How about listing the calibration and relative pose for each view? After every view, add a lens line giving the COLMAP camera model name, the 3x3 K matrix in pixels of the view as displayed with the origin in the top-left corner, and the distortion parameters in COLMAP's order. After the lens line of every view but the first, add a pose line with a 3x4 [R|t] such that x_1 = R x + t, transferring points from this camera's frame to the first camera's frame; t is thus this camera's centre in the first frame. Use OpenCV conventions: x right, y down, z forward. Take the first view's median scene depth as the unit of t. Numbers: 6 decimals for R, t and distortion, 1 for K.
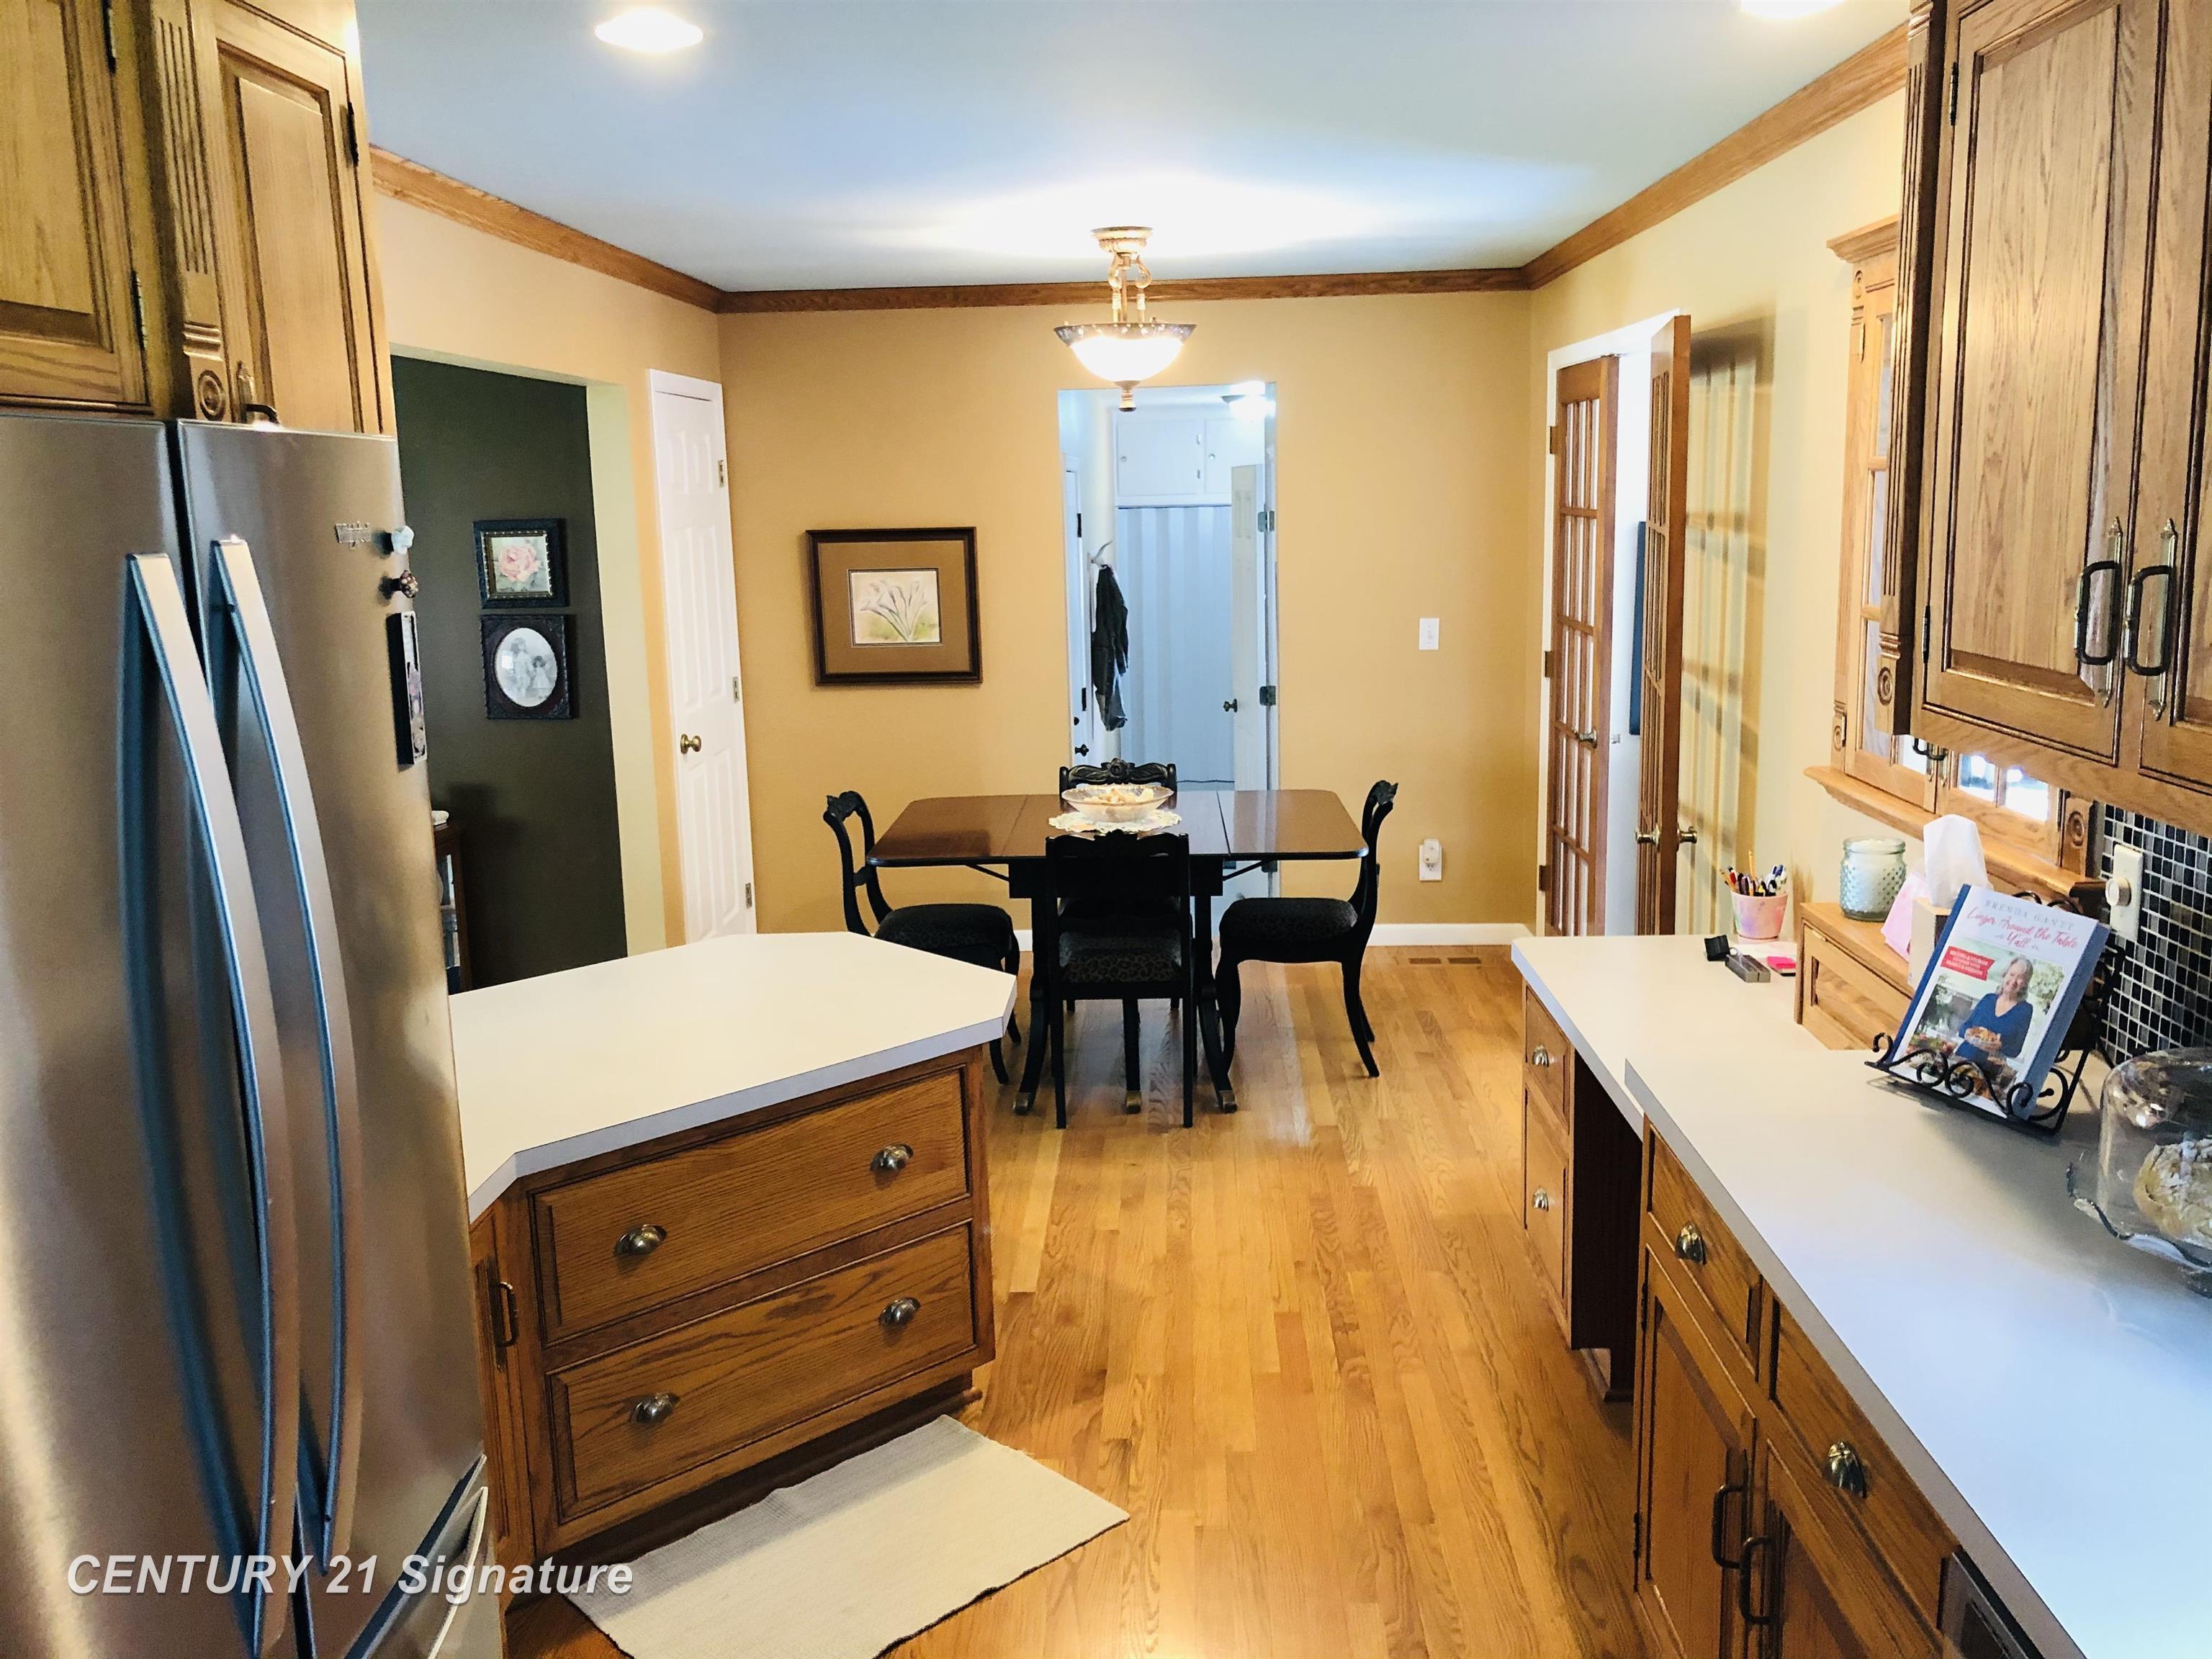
lens RADIAL K [[1841.0, 0, 1106.0], [0, 1841.0, 829.5], [0, 0, 1]] dist [0.098728, 0.000983]
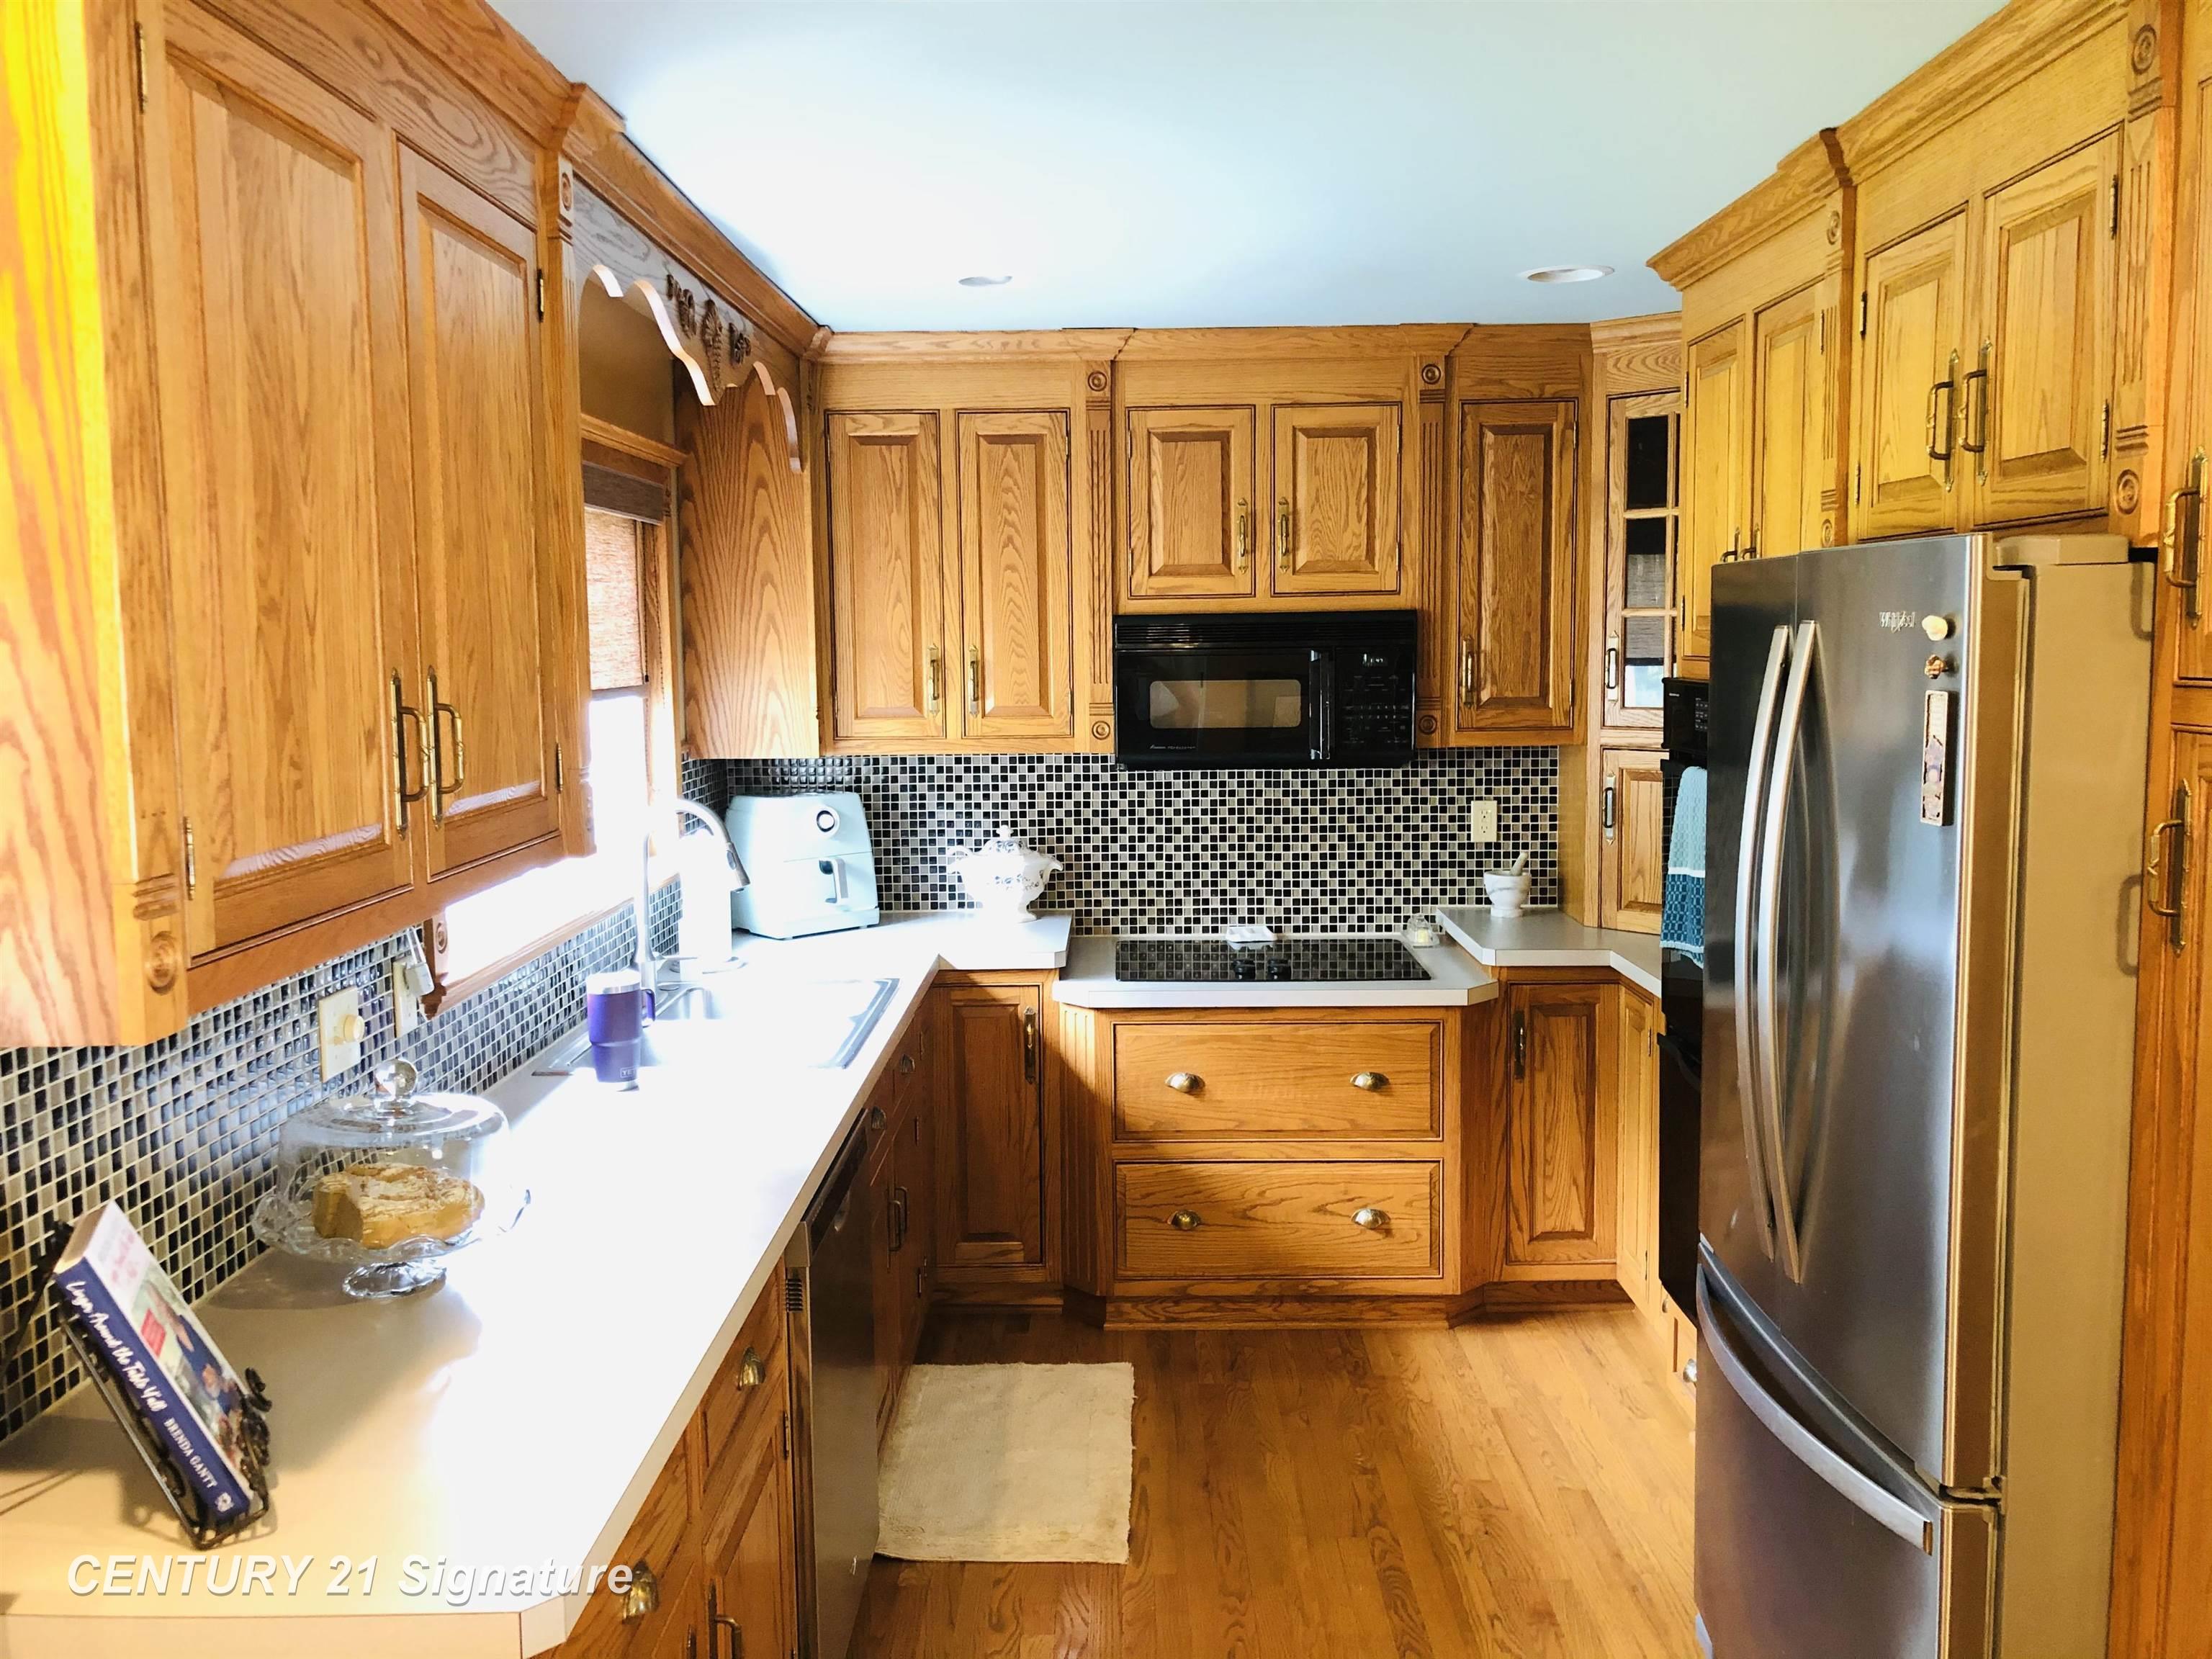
lens RADIAL K [[1874.2, 0, 1106.0], [0, 1874.2, 829.5], [0, 0, 1]] dist [-0.002183, -0.000525]
pose [[-0.998733, 0.043556, -0.025198, 0.137338], [0.034722, 0.958964, 0.281394, -0.320445], [0.036421, 0.280163, -0.959261, 1.821870]]
